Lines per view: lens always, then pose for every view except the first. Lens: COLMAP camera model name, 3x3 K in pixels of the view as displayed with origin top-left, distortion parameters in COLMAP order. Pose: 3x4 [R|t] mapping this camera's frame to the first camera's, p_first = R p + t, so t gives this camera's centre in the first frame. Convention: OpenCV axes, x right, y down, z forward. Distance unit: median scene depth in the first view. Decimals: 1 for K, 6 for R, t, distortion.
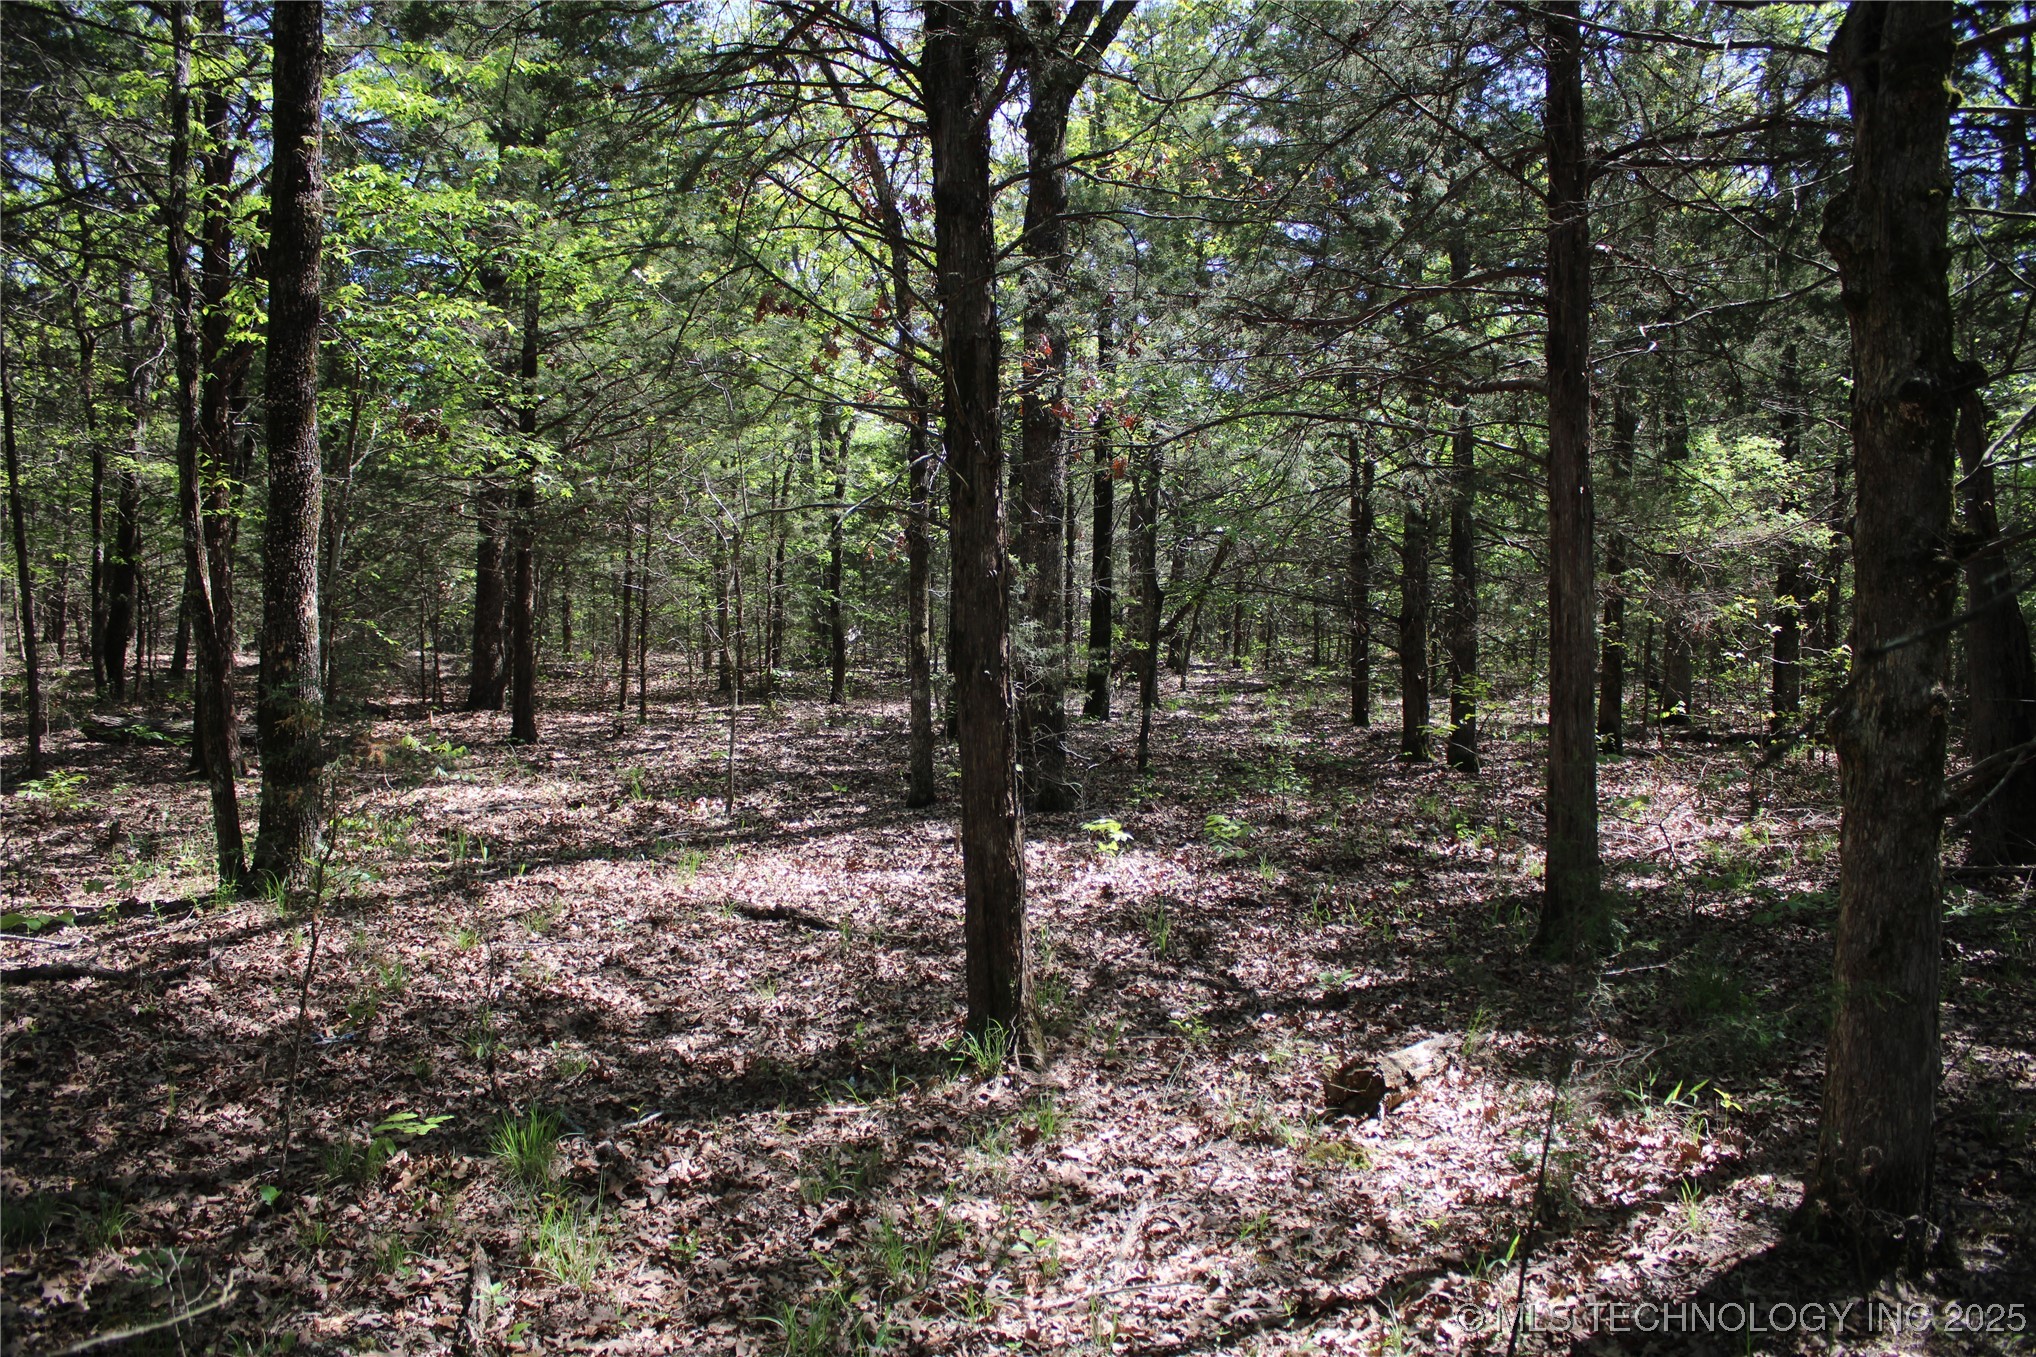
lens RADIAL K [[1720.0, 0, 1017.0], [0, 1720.0, 676.5], [0, 0, 1]] dist [-0.122058, 0.092822]
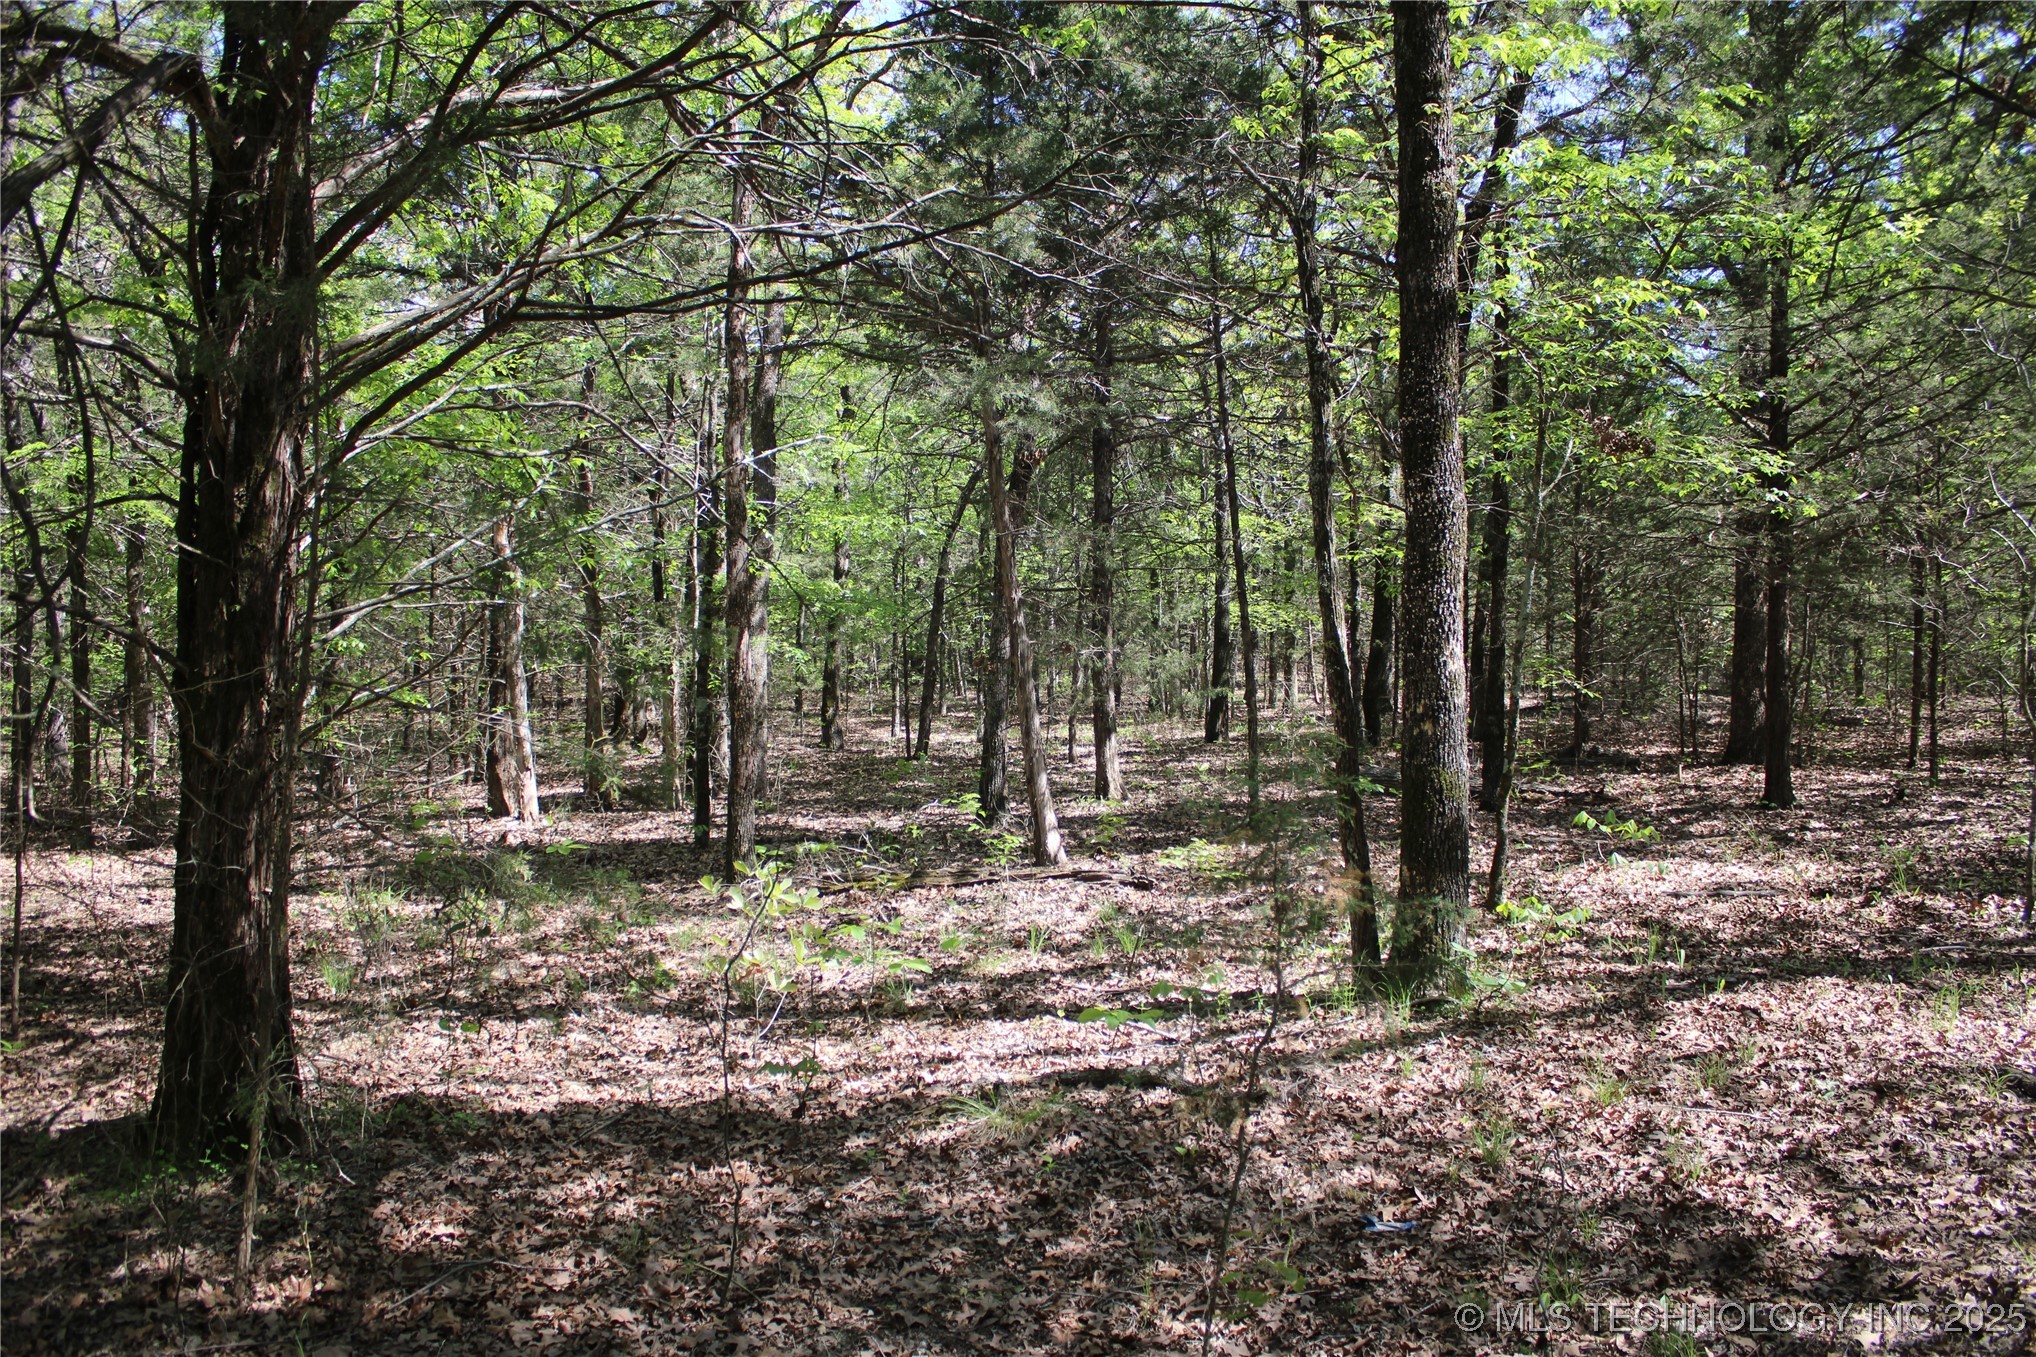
lens RADIAL K [[1720.0, 0, 1007.7], [0, 1720.0, 680.1], [0, 0, 1]] dist [-0.122058, 0.092822]
pose [[0.736621, -0.010785, -0.676219, -0.005946], [-0.002819, 0.999815, -0.019016, -0.013026], [0.676299, 0.015914, 0.736455, 0.209665]]
